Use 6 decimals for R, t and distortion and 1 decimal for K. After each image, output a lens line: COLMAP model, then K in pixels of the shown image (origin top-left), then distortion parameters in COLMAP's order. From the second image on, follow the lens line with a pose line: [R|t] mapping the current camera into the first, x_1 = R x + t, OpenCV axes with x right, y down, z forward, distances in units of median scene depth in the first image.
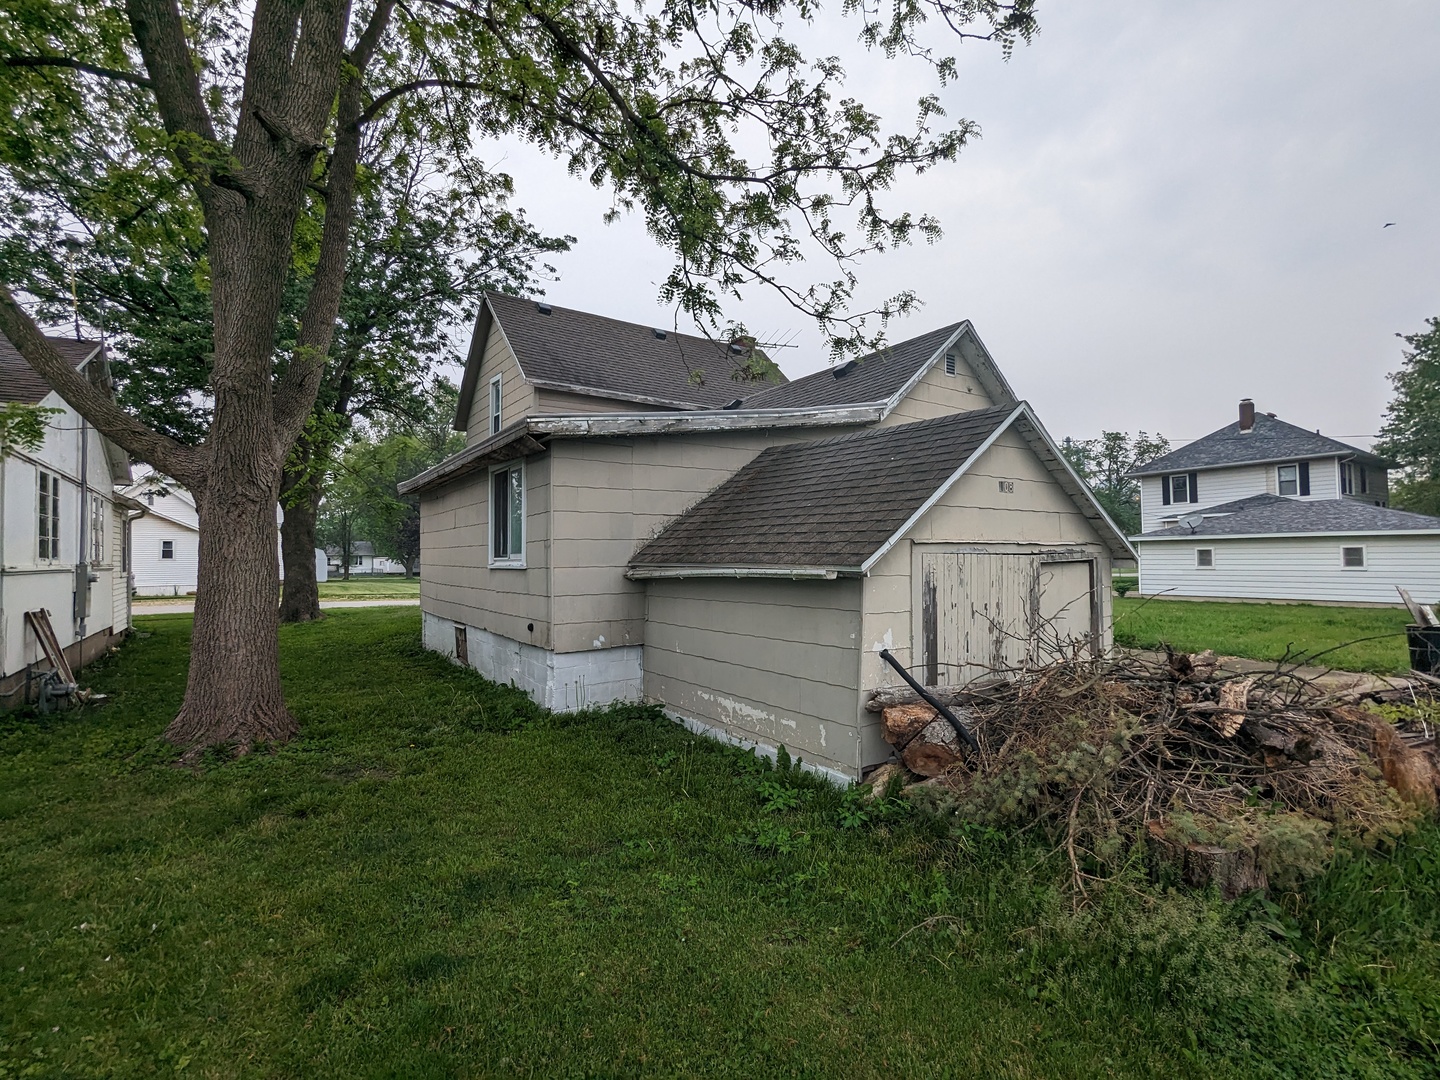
lens RADIAL K [[681.7, 0, 718.7], [0, 681.7, 543.7], [0, 0, 1]] dist [-0.002662, 0.000968]
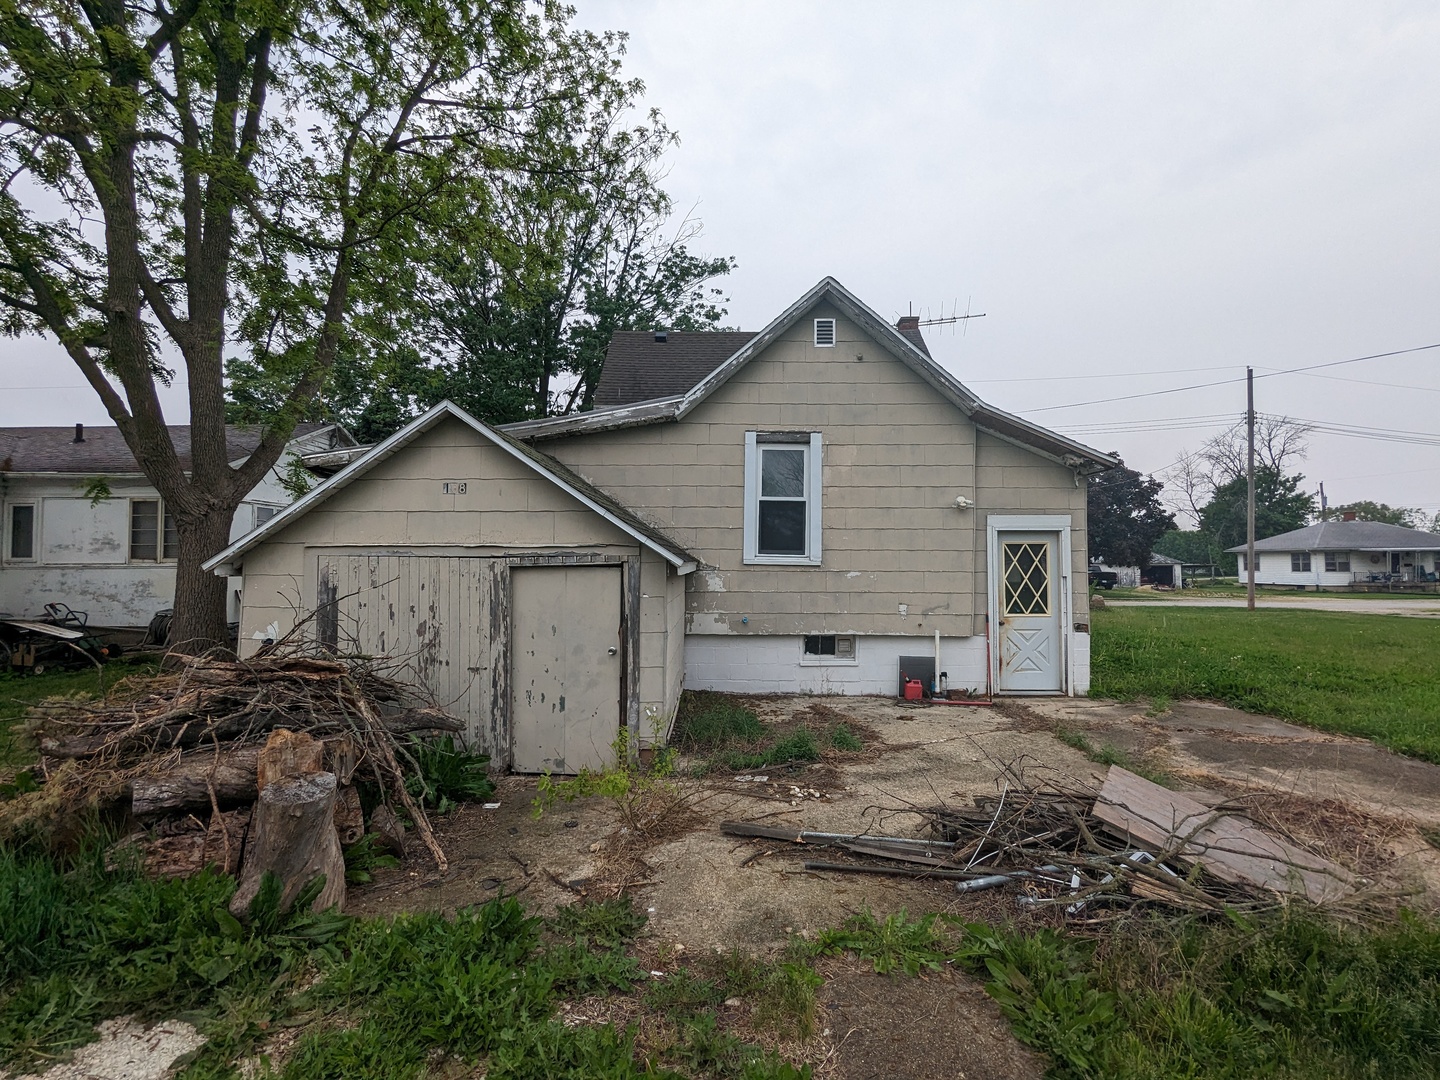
lens RADIAL K [[681.7, 0, 718.7], [0, 681.7, 540.8], [0, 0, 1]] dist [-0.002662, 0.000968]
pose [[0.821806, -0.008380, -0.569705, 1.268959], [0.004219, 0.999954, -0.008623, 0.001987], [0.569751, 0.004683, 0.821804, 0.402686]]
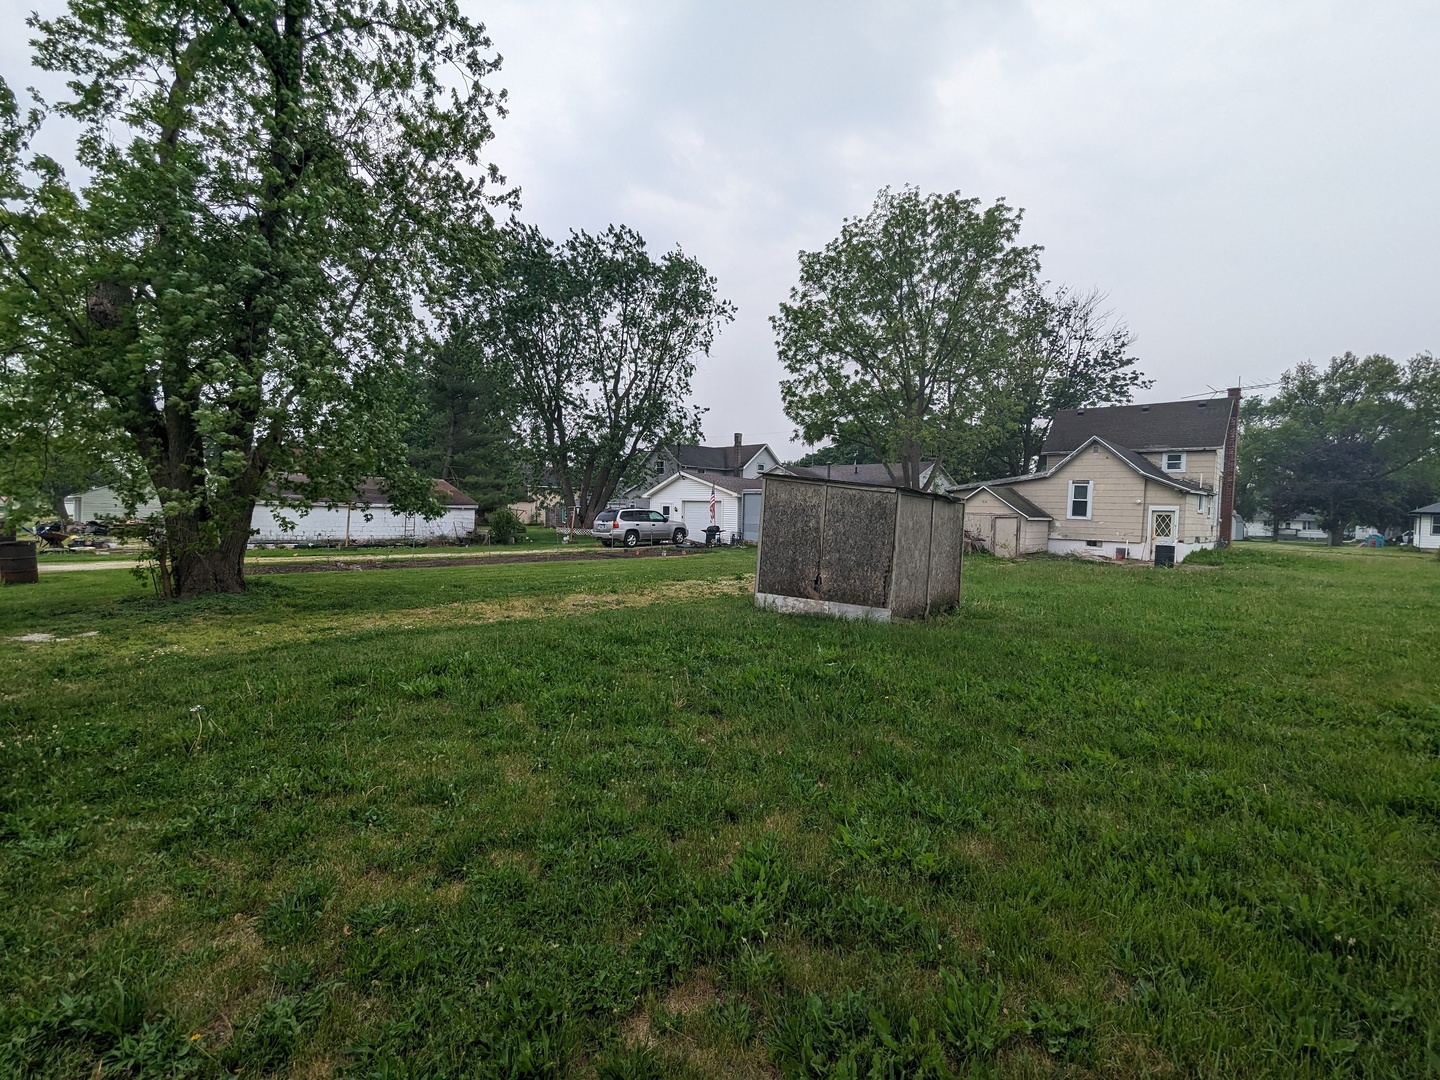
lens RADIAL K [[681.7, 0, 723.7], [0, 681.7, 538.7], [0, 0, 1]] dist [-0.002662, 0.000968]
pose [[0.249412, 0.053024, -0.966945, 4.956478], [-0.003758, 0.998545, 0.053788, -0.080339], [0.968390, -0.009781, 0.249248, -2.247880]]
